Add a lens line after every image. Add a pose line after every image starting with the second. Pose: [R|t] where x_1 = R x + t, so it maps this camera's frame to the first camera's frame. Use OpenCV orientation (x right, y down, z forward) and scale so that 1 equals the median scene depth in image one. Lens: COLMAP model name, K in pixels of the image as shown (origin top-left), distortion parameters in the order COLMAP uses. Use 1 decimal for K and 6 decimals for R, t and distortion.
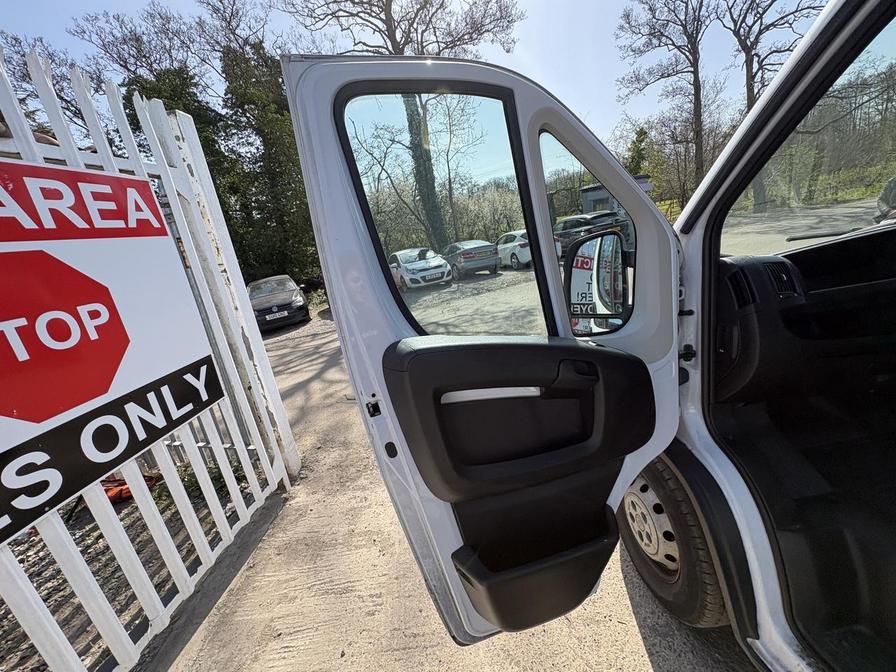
lens RADIAL K [[360.5, 0, 448.0], [0, 360.5, 336.0], [0, 0, 1]] dist [0.000530, 0.000257]
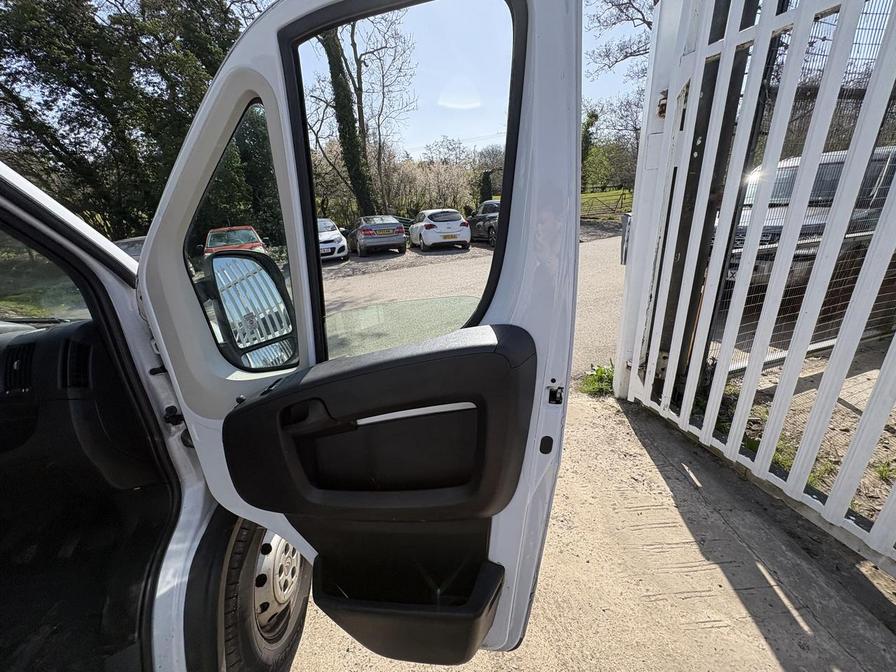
lens RADIAL K [[358.4, 0, 449.9], [0, 358.4, 338.2], [0, 0, 1]] dist [-0.000258, 0.000220]
pose [[0.995918, 0.083195, 0.035016, 0.198349], [-0.086089, 0.992081, 0.091449, -0.036846], [-0.027130, -0.094091, 0.995194, 0.013908]]
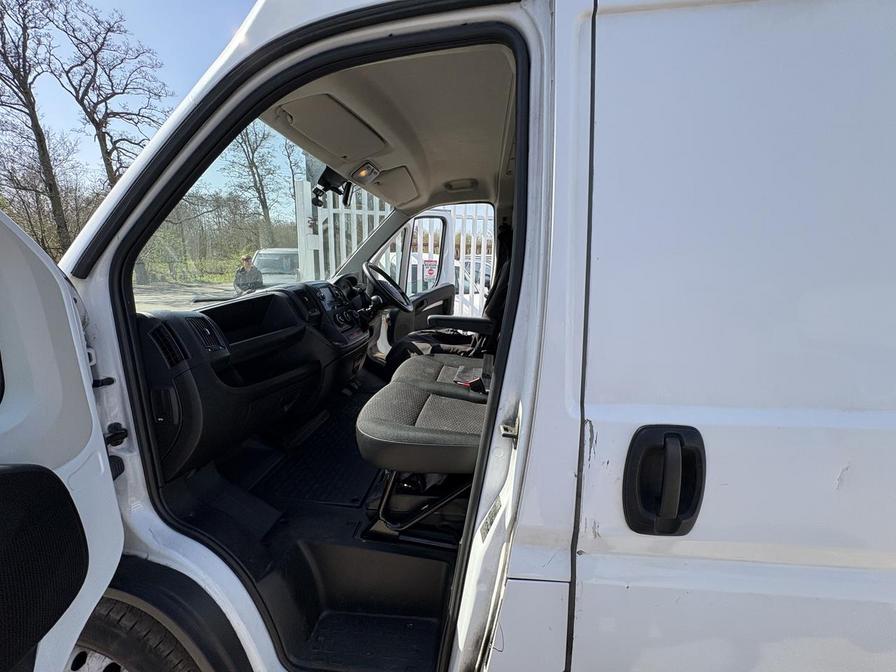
lens RADIAL K [[358.4, 0, 449.9], [0, 358.4, 338.2], [0, 0, 1]] dist [-0.000258, 0.000220]
pose [[0.173748, -0.032898, 0.984241, 0.004020], [0.214493, 0.976712, -0.005218, 0.000301], [-0.961148, 0.212019, 0.176758, 0.011040]]
